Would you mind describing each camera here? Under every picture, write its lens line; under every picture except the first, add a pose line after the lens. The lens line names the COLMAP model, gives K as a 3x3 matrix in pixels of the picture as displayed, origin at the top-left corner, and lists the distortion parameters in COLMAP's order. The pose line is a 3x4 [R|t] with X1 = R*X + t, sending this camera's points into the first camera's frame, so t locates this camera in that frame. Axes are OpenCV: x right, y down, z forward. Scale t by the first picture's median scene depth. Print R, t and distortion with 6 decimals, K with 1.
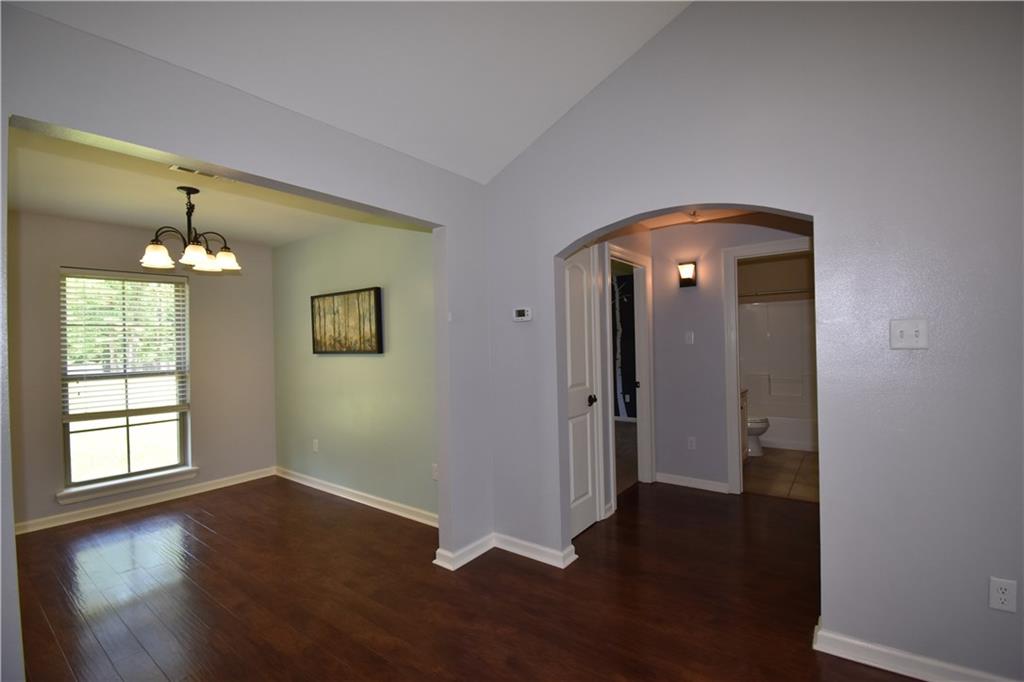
lens RADIAL K [[457.5, 0, 525.6], [0, 457.5, 342.8], [0, 0, 1]] dist [-0.000515, -0.011203]
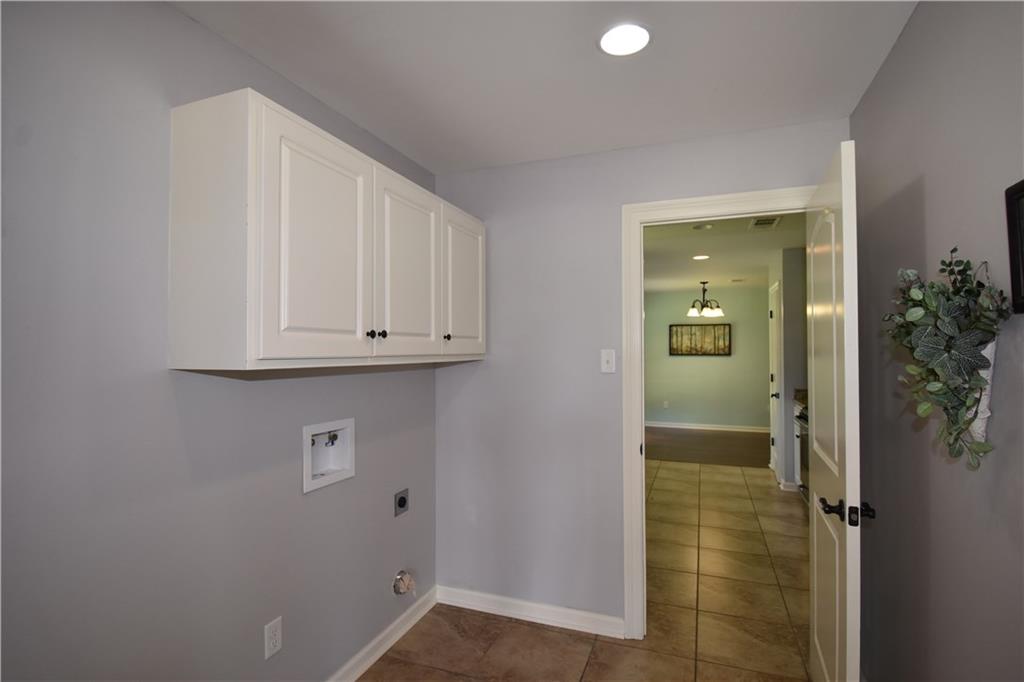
lens RADIAL K [[499.5, 0, 517.7], [0, 499.5, 340.0], [0, 0, 1]] dist [0.020827, -0.001883]
pose [[0.969785, 0.050266, 0.238725, -1.698749], [-0.037209, 0.997571, -0.058892, 0.115660], [-0.241105, 0.048230, 0.969300, -0.933271]]
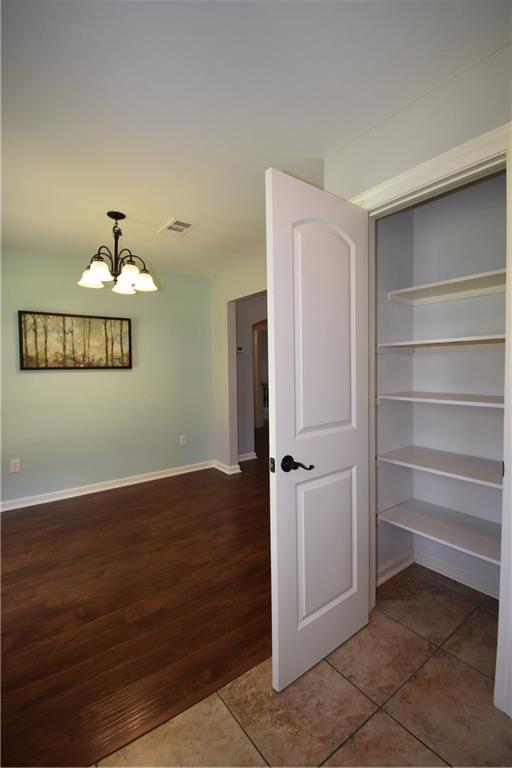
lens RADIAL K [[343.1, 0, 253.9], [0, 343.1, 379.7], [0, 0, 1]] dist [-0.000515, -0.011203]
pose [[0.332992, 0.010034, 0.942876, -1.064002], [0.025056, 0.999496, -0.019485, 0.077298], [-0.942597, 0.030113, 0.332573, 0.311266]]
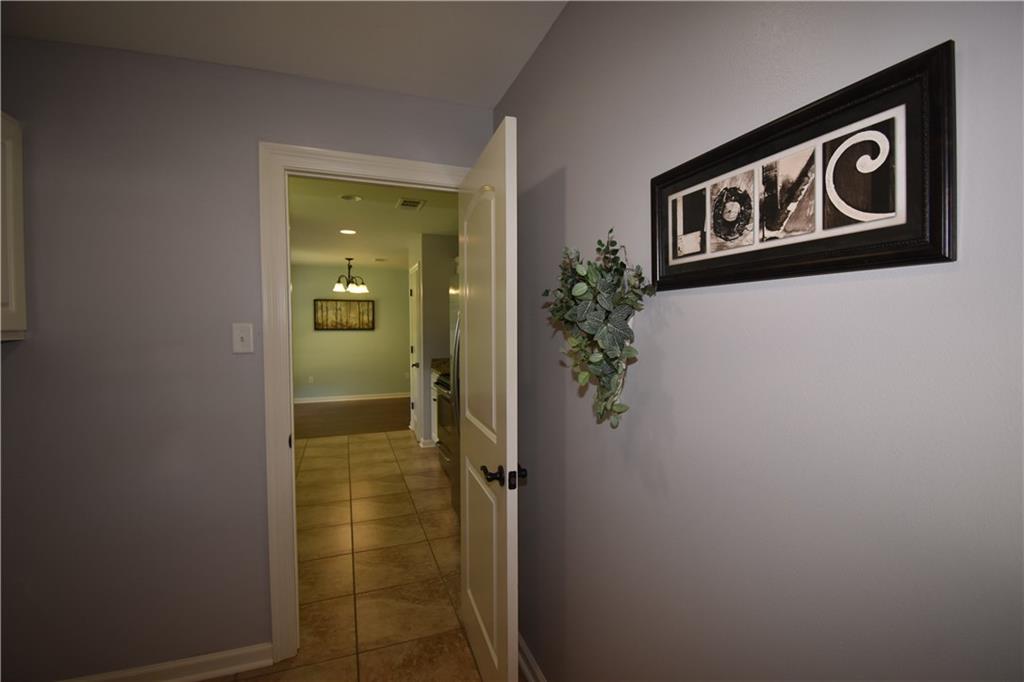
lens RADIAL K [[457.5, 0, 528.3], [0, 457.5, 343.7], [0, 0, 1]] dist [-0.000515, -0.011203]
pose [[0.556734, 0.011701, 0.830608, -1.654148], [-0.001534, 0.999914, -0.013058, 0.111800], [-0.830689, 0.005996, 0.556704, -0.834516]]
